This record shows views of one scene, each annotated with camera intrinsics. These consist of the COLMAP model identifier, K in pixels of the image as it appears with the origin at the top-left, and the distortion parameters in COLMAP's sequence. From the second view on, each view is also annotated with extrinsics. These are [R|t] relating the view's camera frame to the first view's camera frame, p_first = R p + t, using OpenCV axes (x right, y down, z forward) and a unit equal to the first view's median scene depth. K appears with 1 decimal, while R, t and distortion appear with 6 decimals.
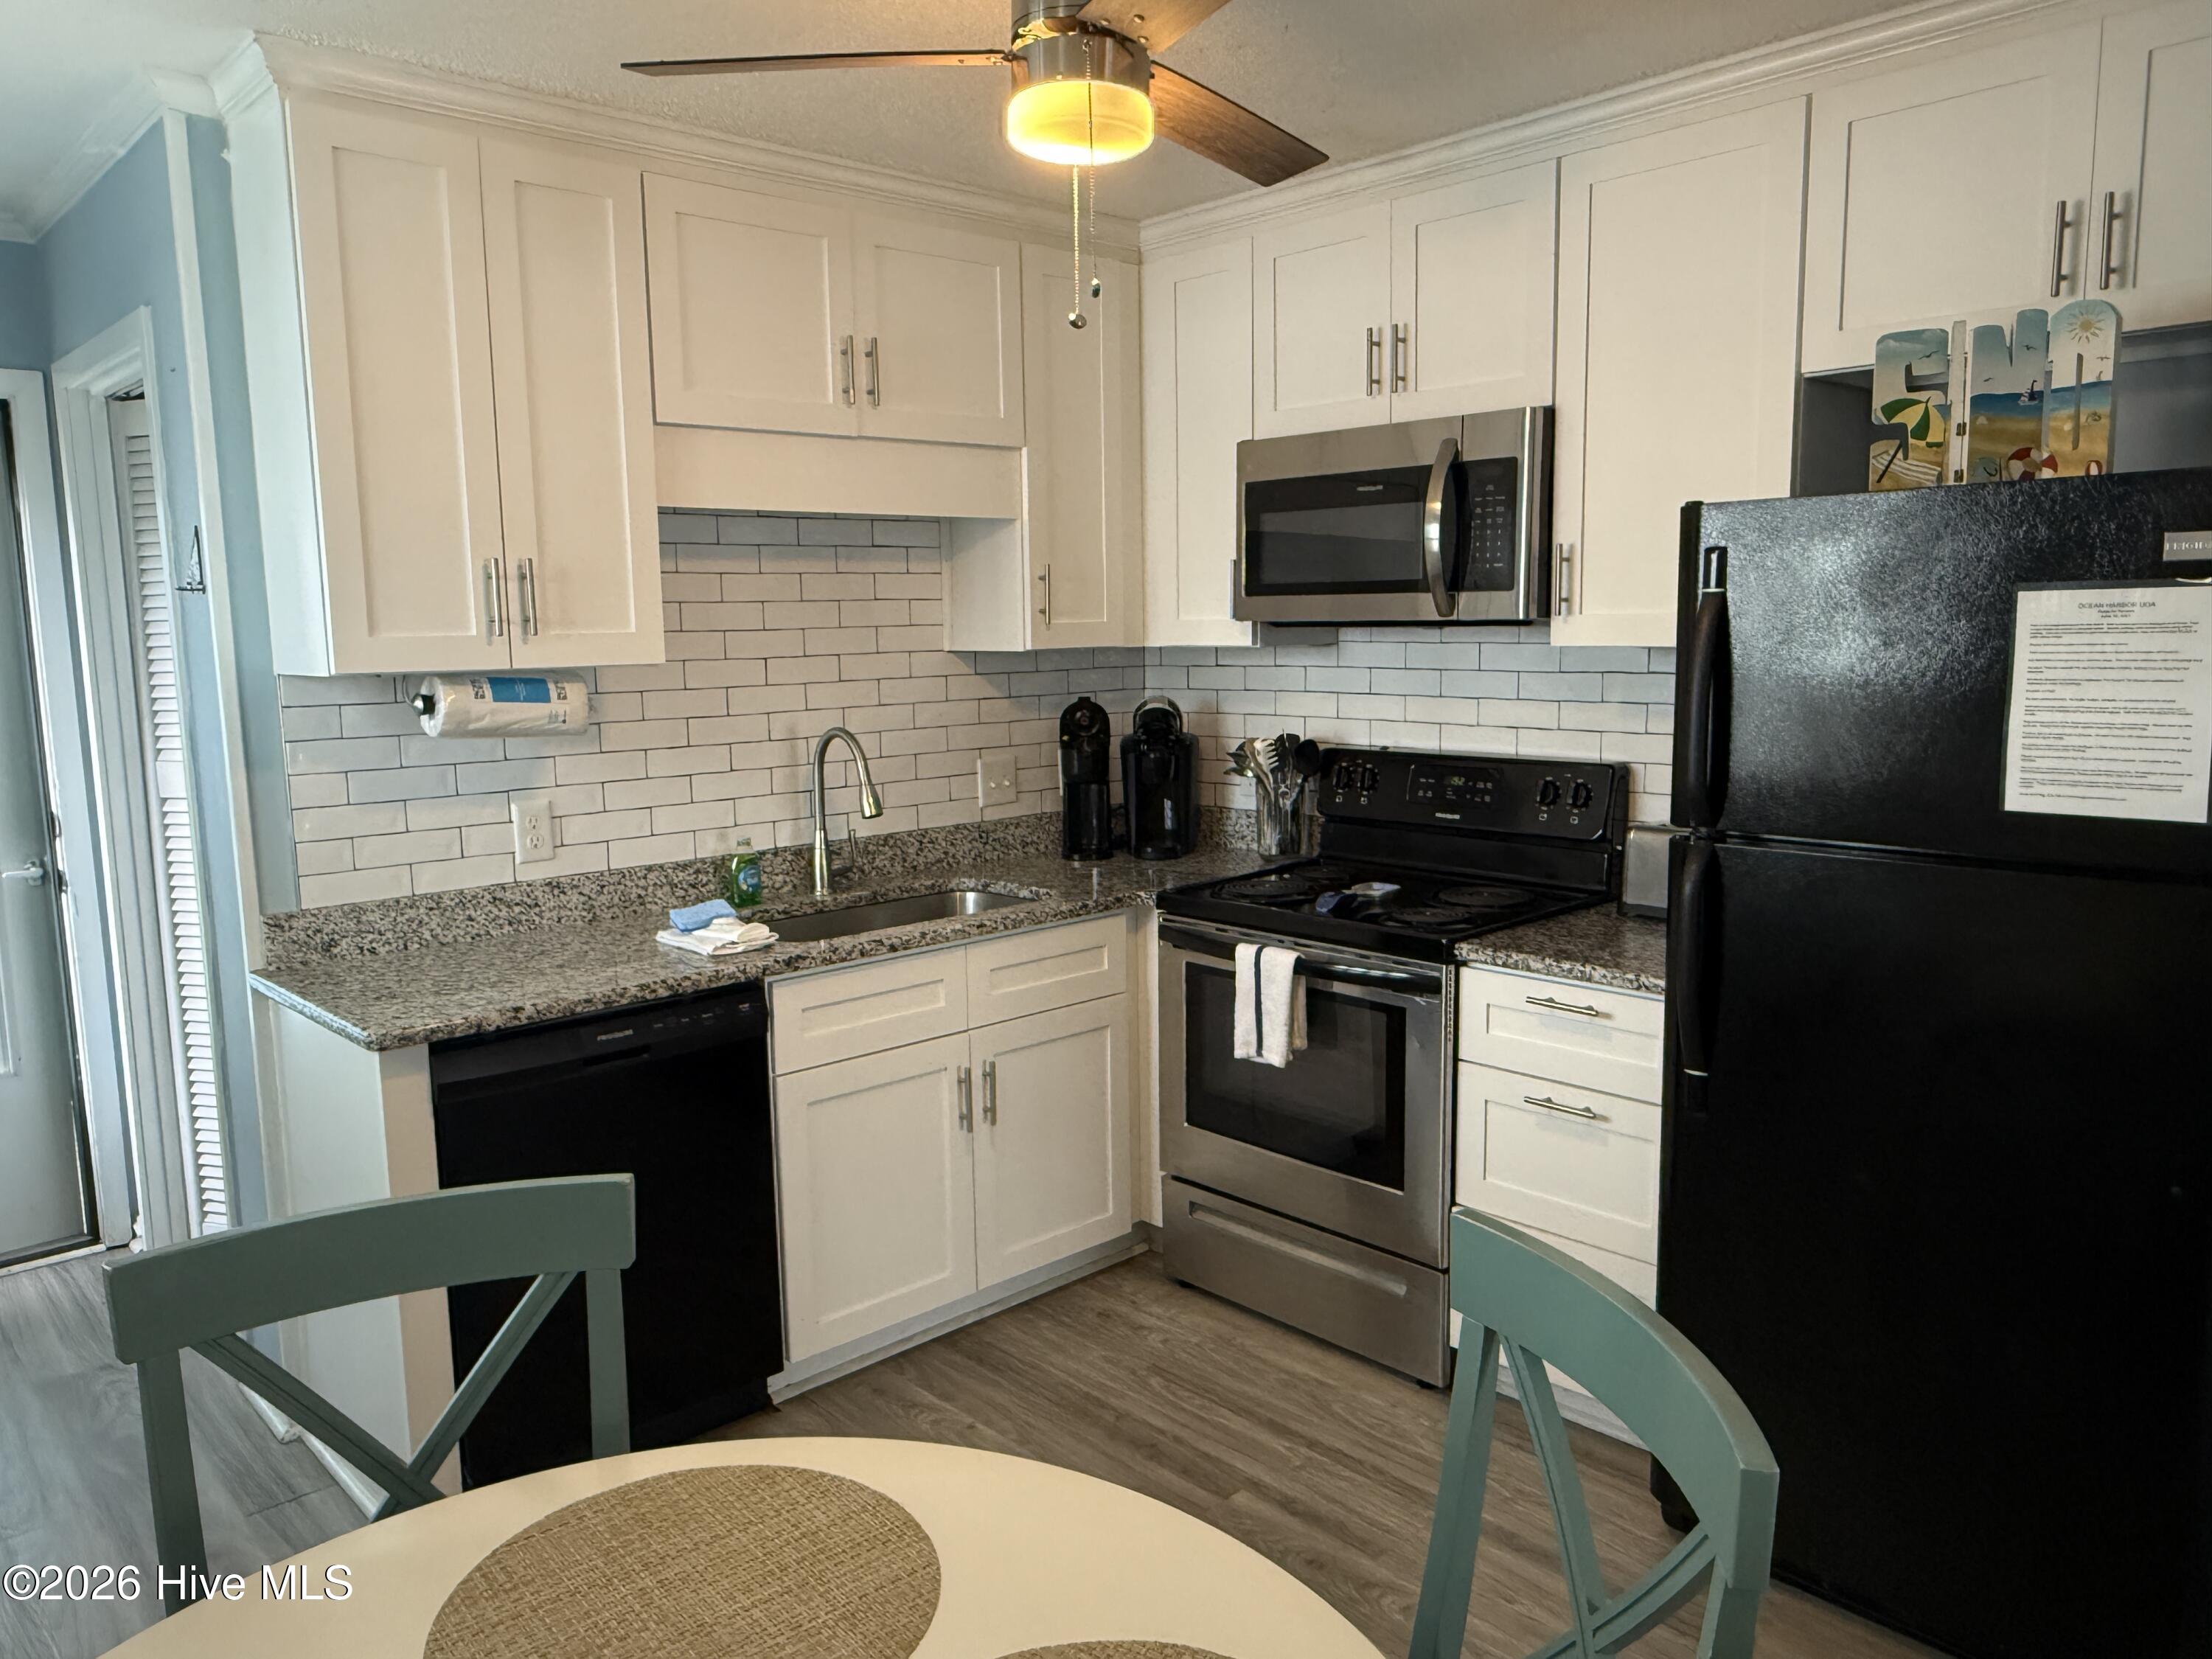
lens RADIAL K [[1533.8, 0, 1106.0], [0, 1533.8, 829.5], [0, 0, 1]] dist [-0.010524, -0.000763]
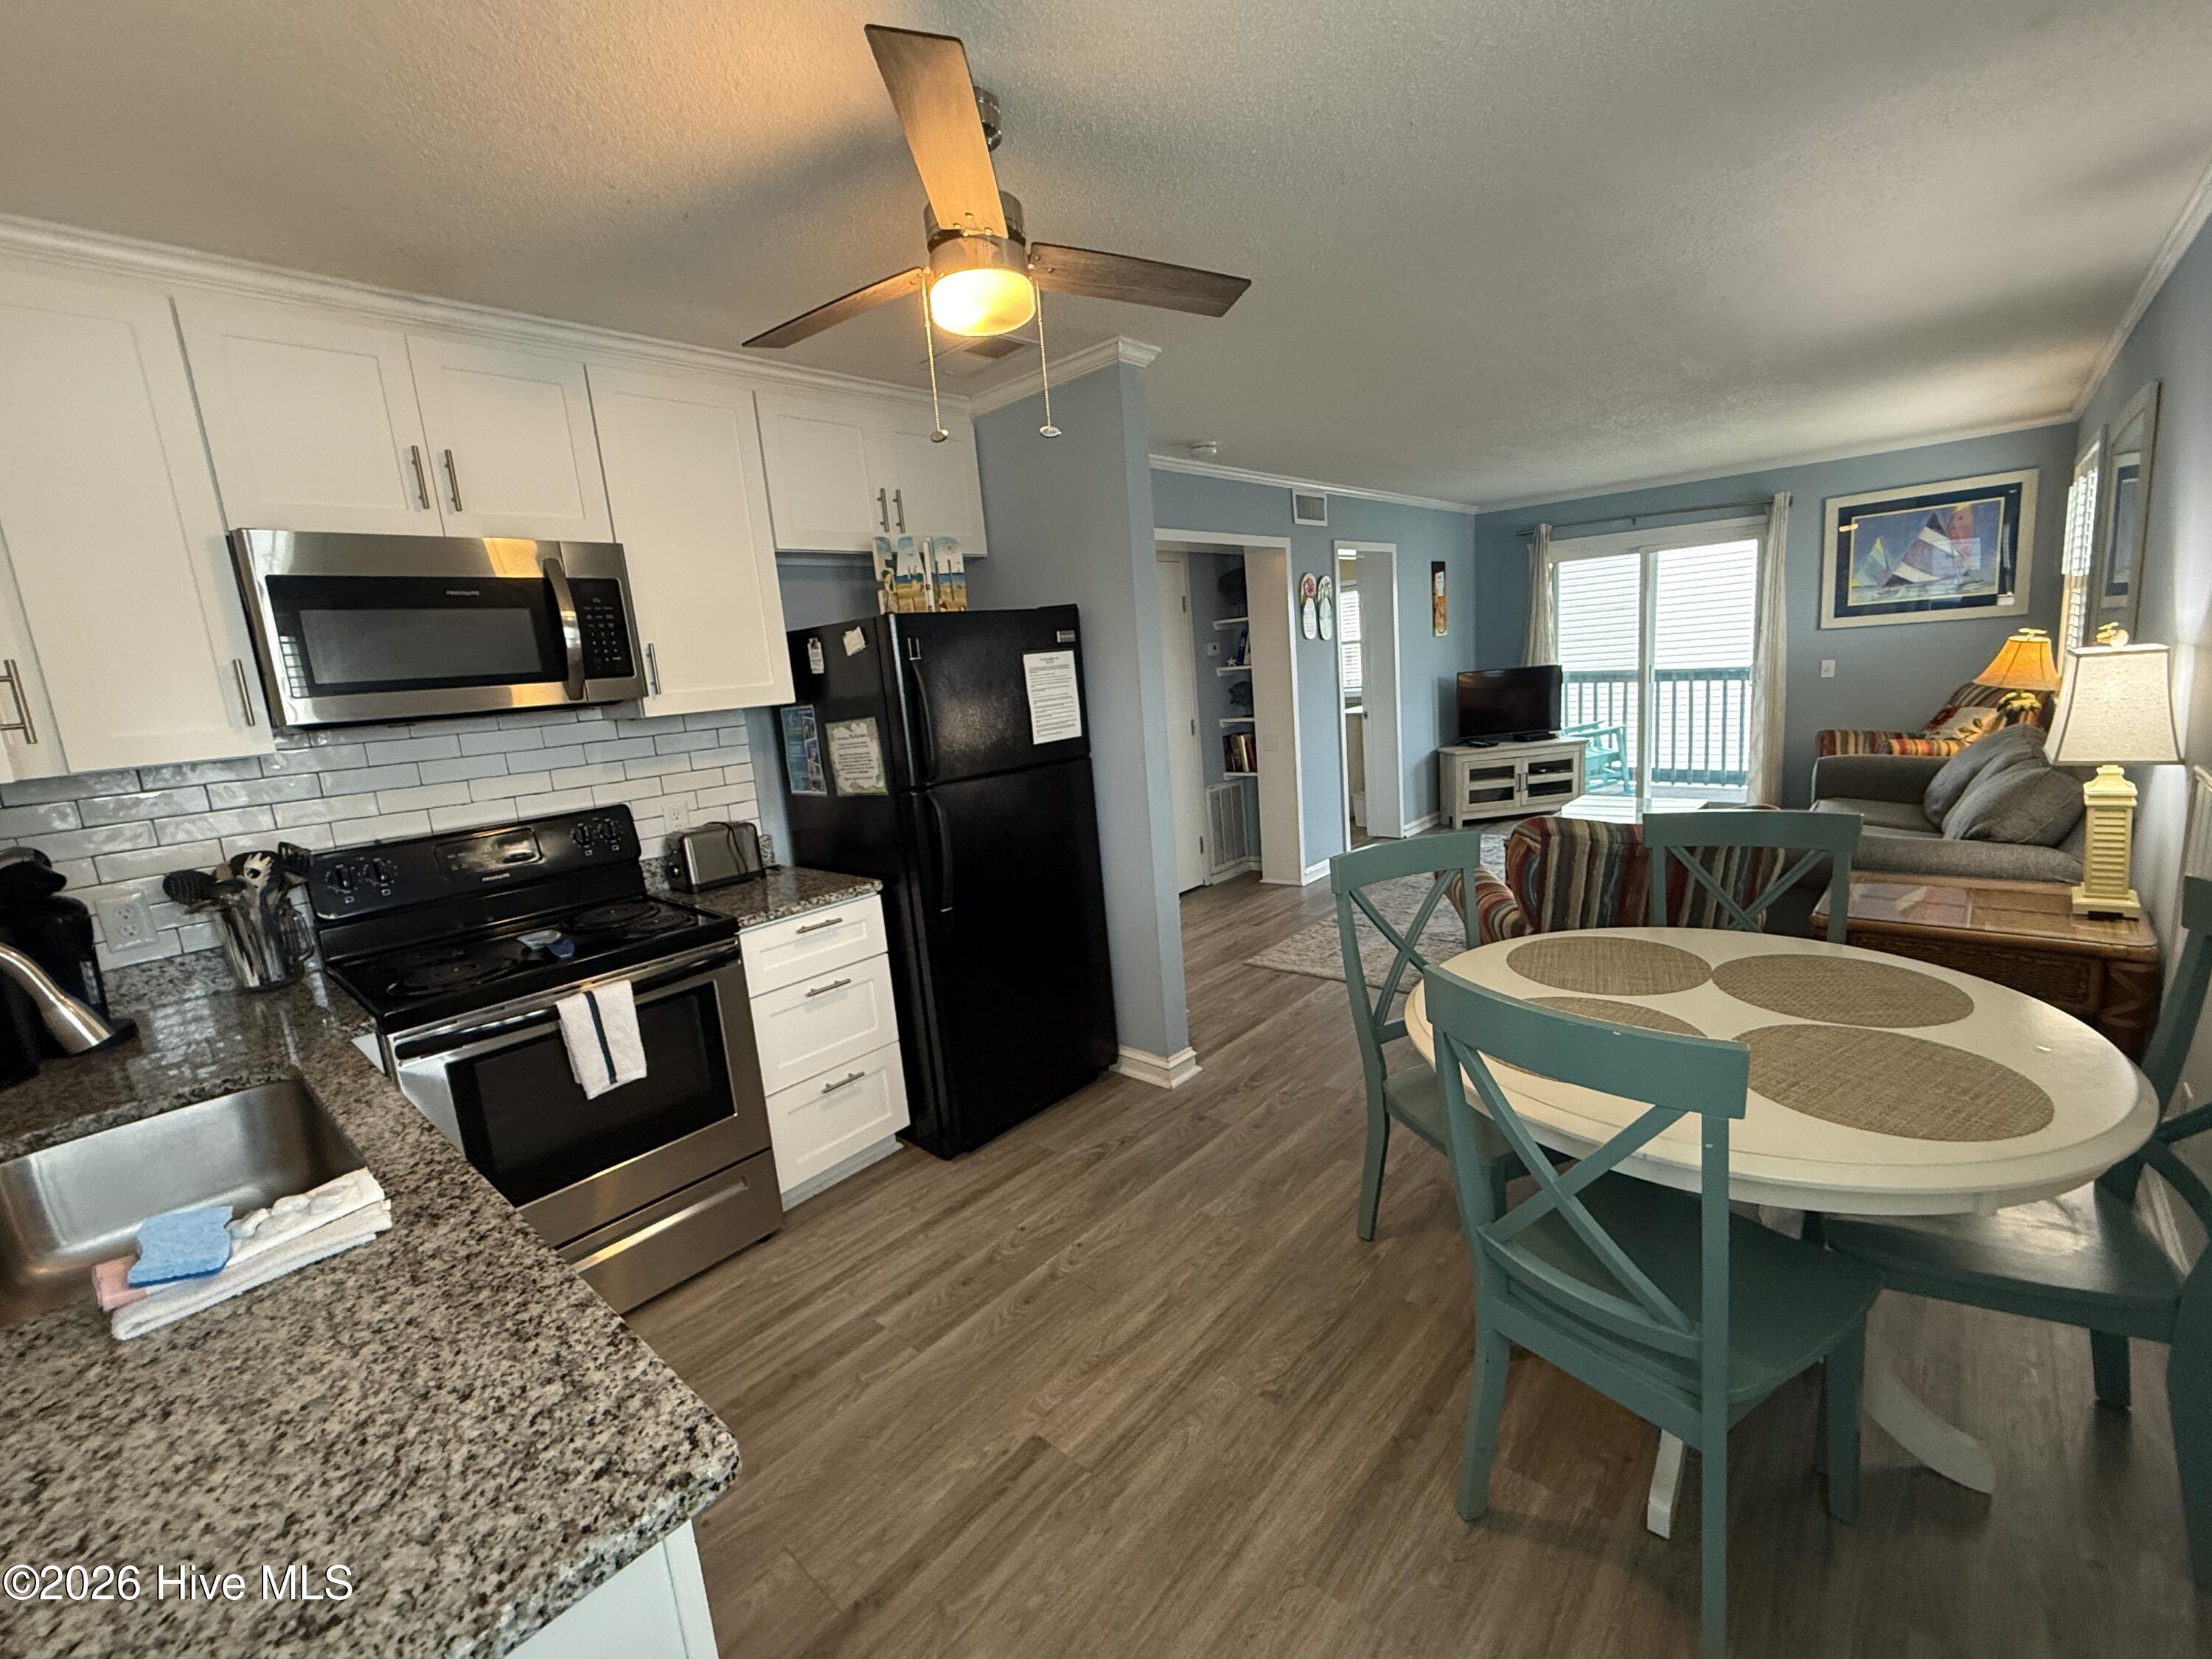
lens RADIAL K [[930.5, 0, 1101.8], [0, 930.5, 821.4], [0, 0, 1]] dist [-0.002768, 0.000932]
pose [[-0.079907, -0.145065, 0.986190, -0.595677], [0.220607, 0.962246, 0.159418, -0.070753], [-0.972084, 0.230300, -0.044888, 0.651609]]
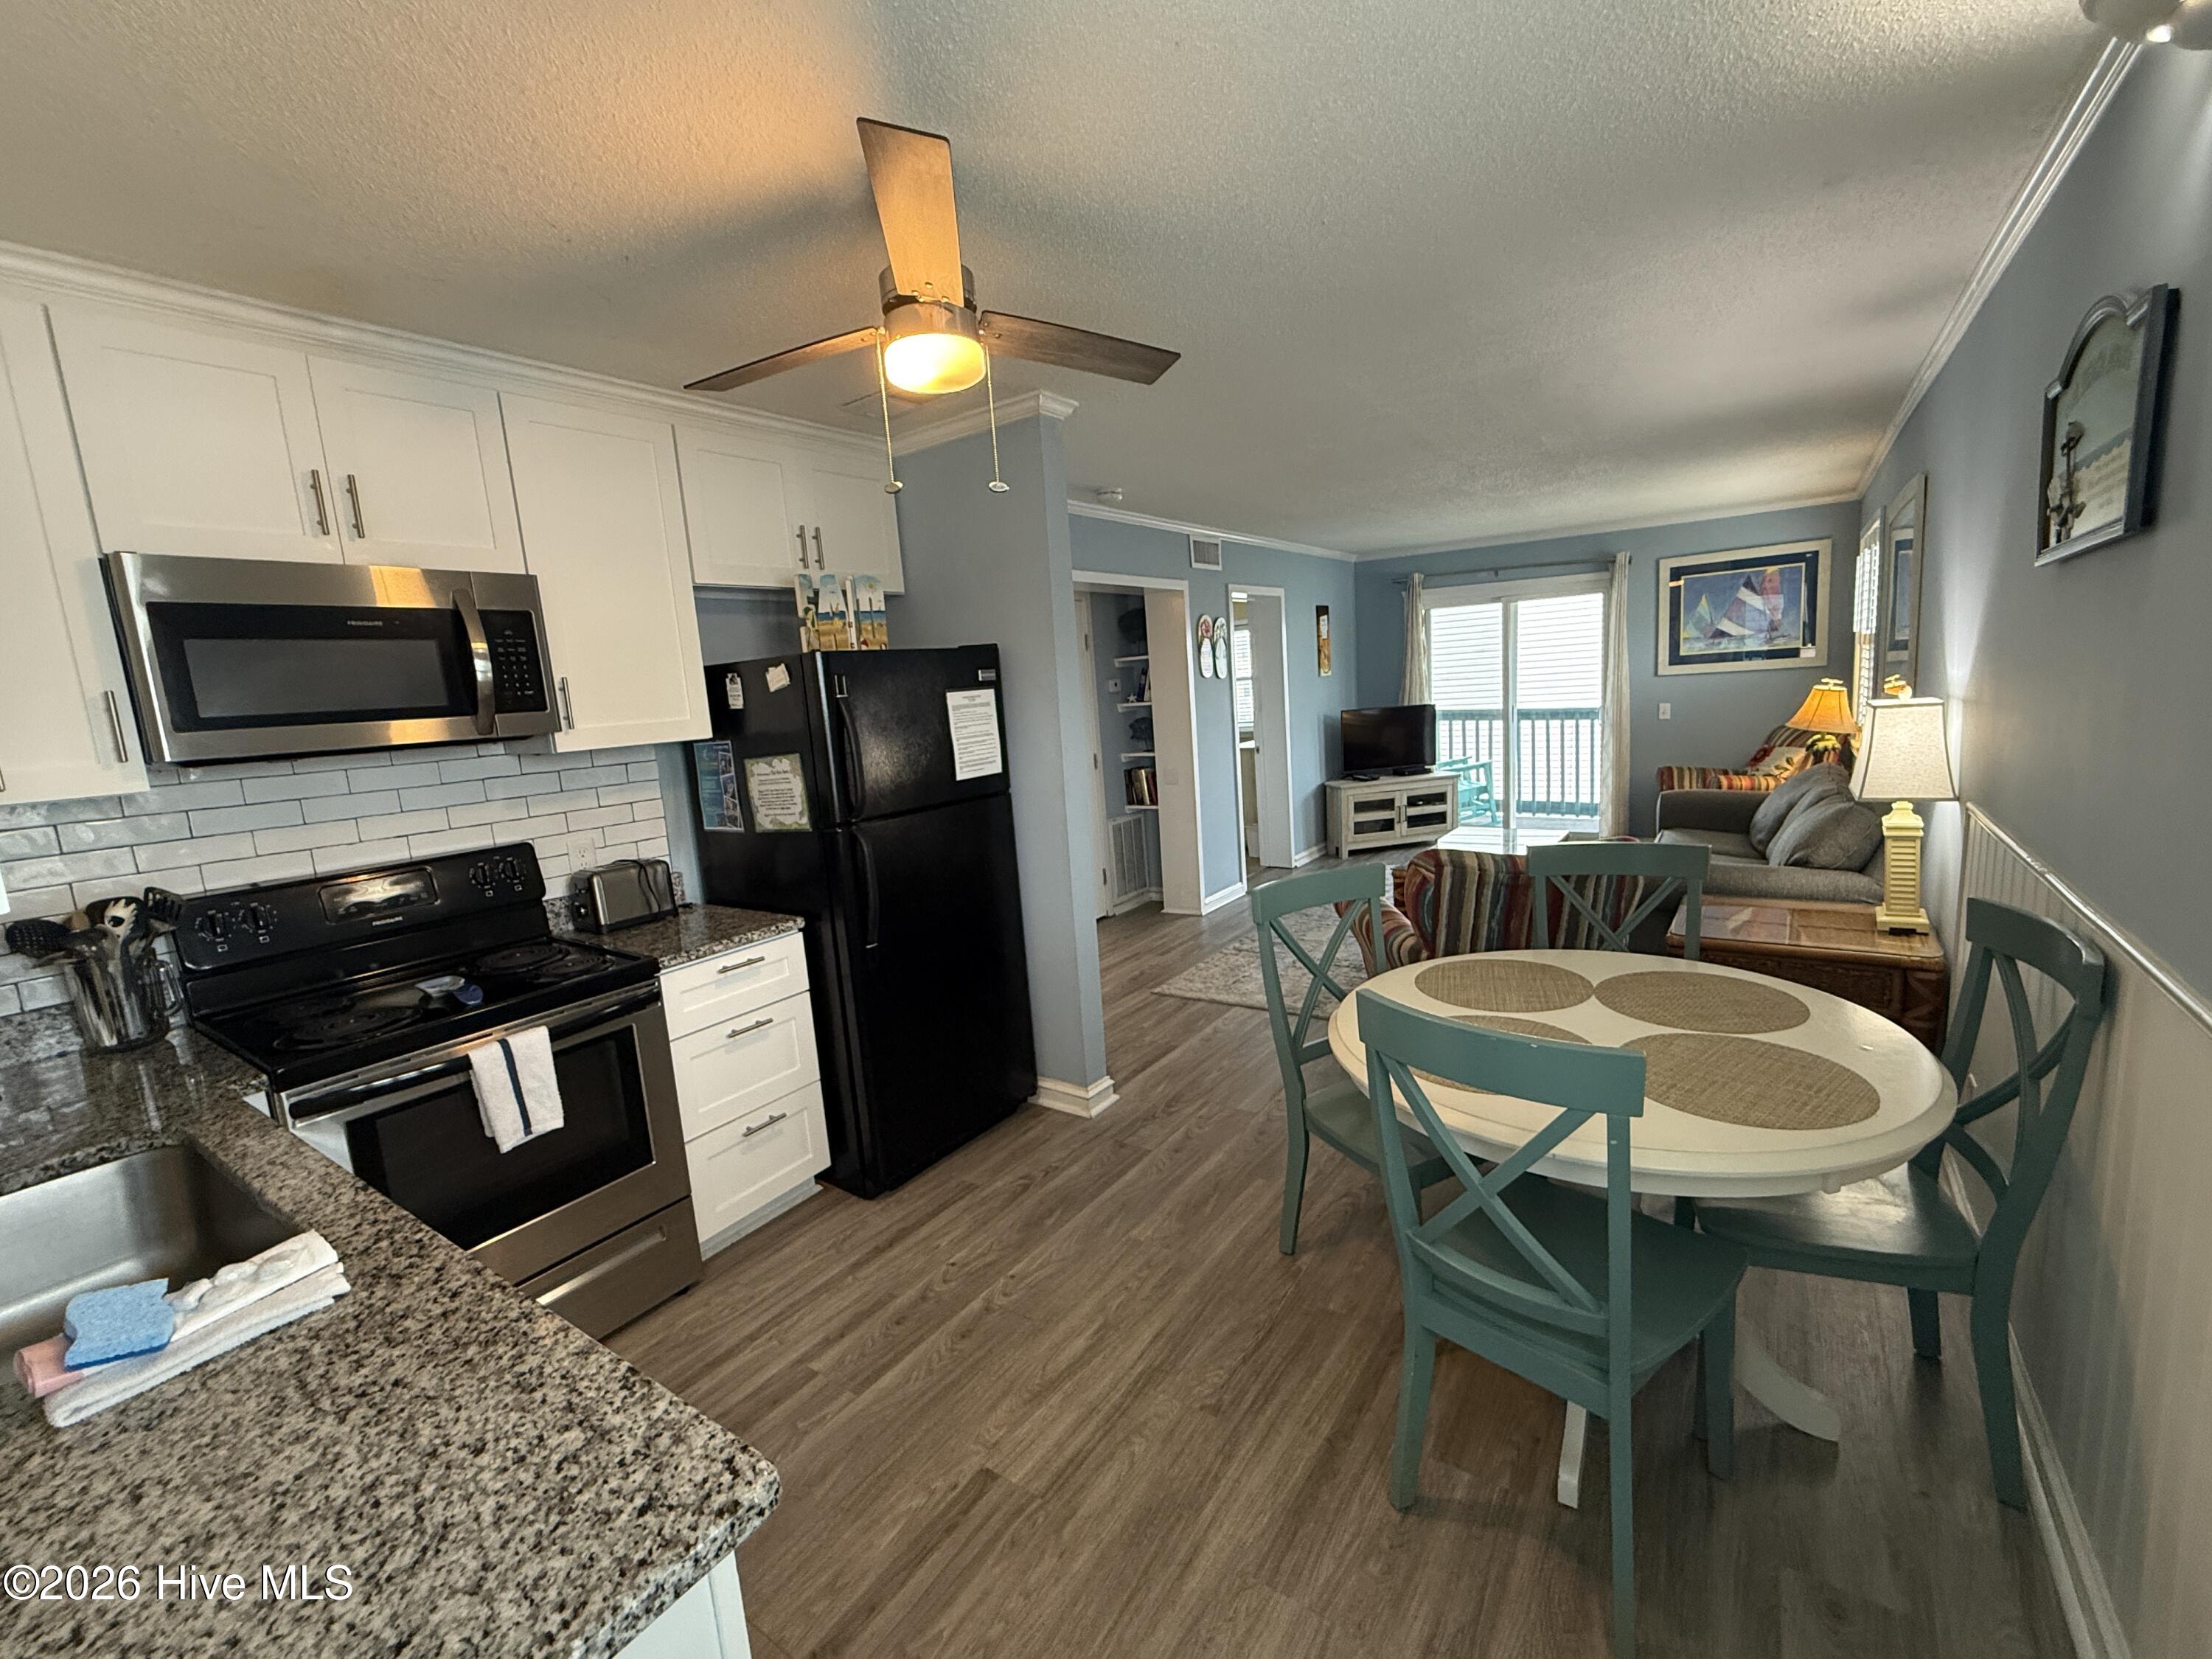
lens RADIAL K [[930.5, 0, 1101.8], [0, 930.5, 821.4], [0, 0, 1]] dist [-0.002768, 0.000932]
pose [[-0.200591, -0.112166, 0.973233, -0.615438], [0.206801, 0.966191, 0.153978, -0.087186], [-0.957599, 0.232152, -0.170613, 0.689438]]
